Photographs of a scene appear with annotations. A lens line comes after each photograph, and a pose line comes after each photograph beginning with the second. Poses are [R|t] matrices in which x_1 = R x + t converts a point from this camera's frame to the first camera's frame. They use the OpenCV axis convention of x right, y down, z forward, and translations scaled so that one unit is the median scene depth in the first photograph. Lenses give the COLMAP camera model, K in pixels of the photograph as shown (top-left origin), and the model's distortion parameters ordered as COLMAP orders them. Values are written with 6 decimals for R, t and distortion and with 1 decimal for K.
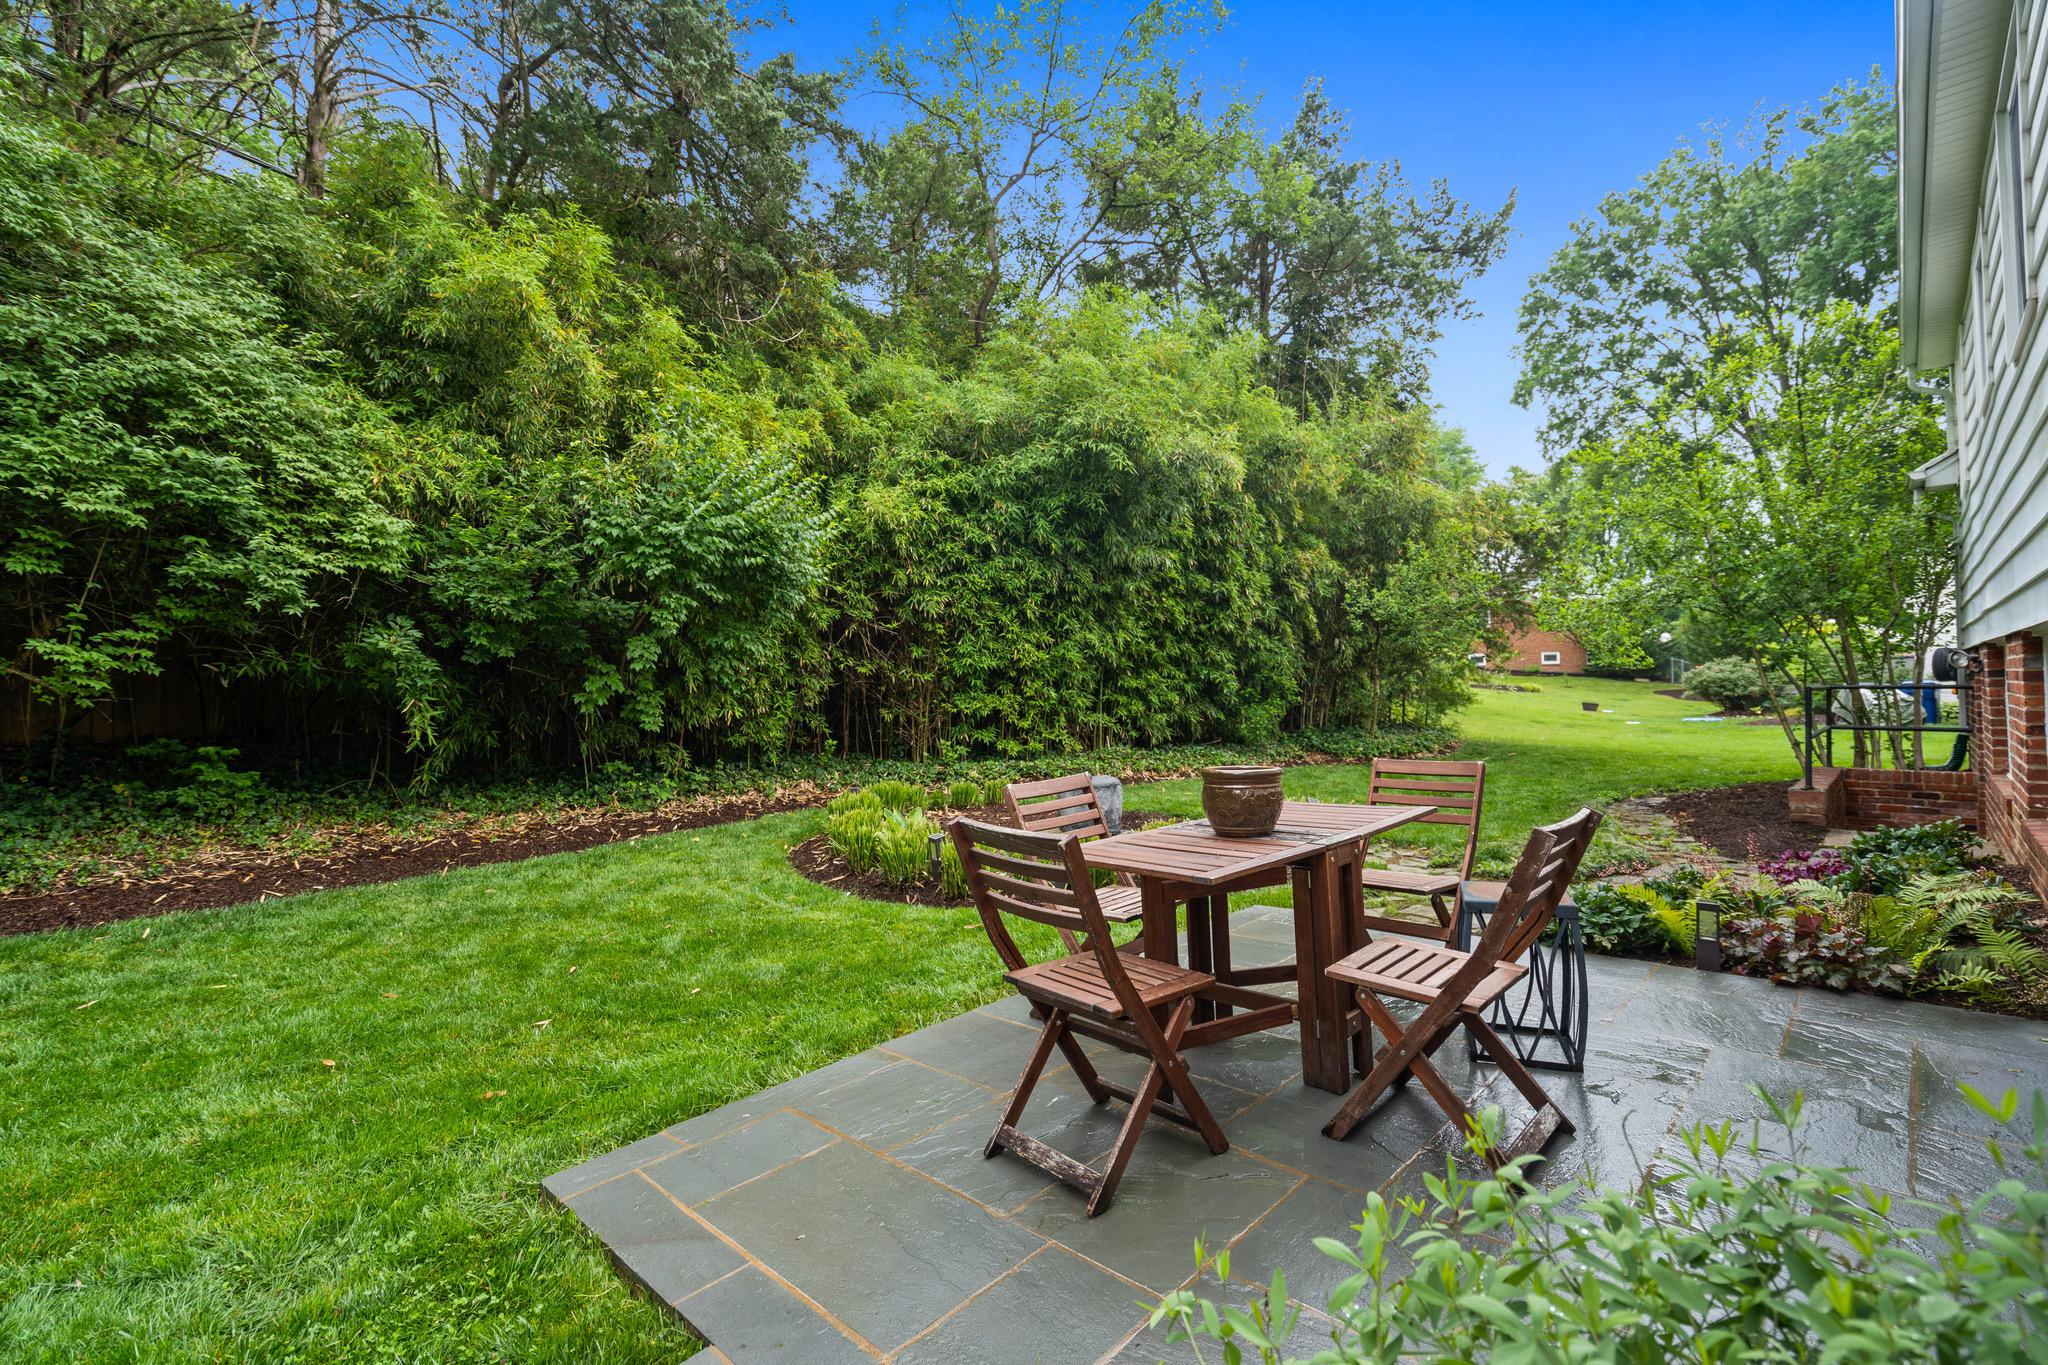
lens RADIAL K [[928.0, 0, 1024.0], [0, 928.0, 682.5], [0, 0, 1]] dist [0.001757, 0.000208]
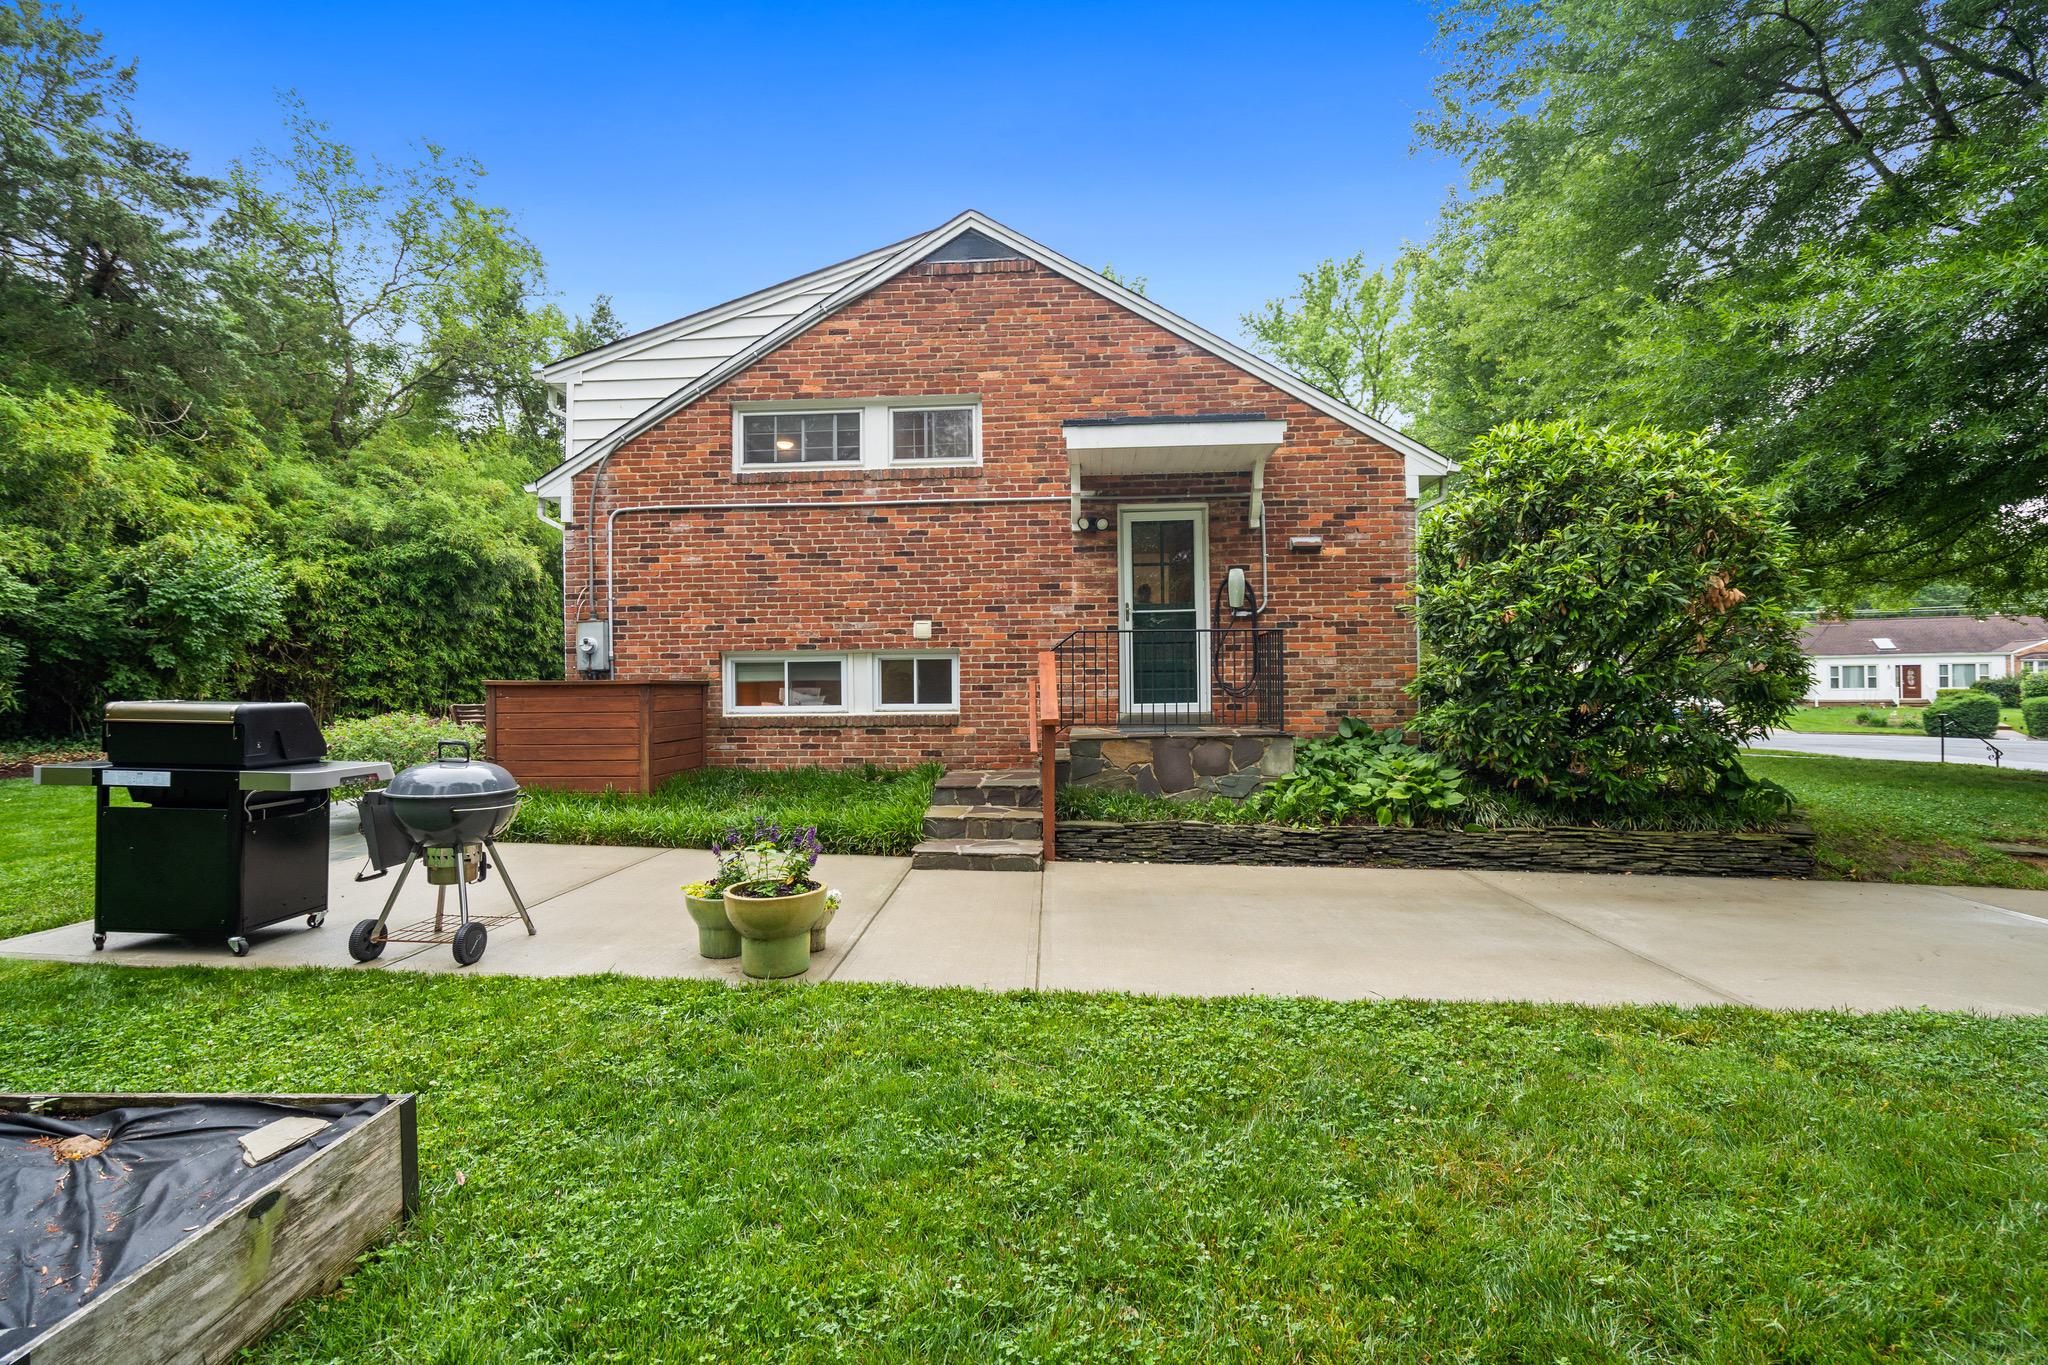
lens RADIAL K [[928.0, 0, 1024.0], [0, 928.0, 682.5], [0, 0, 1]] dist [0.001757, 0.000208]
pose [[0.773864, 0.015424, 0.633165, -0.187298], [-0.010594, 0.999879, -0.011409, 0.011427], [-0.633264, 0.002121, 0.773933, -1.028937]]
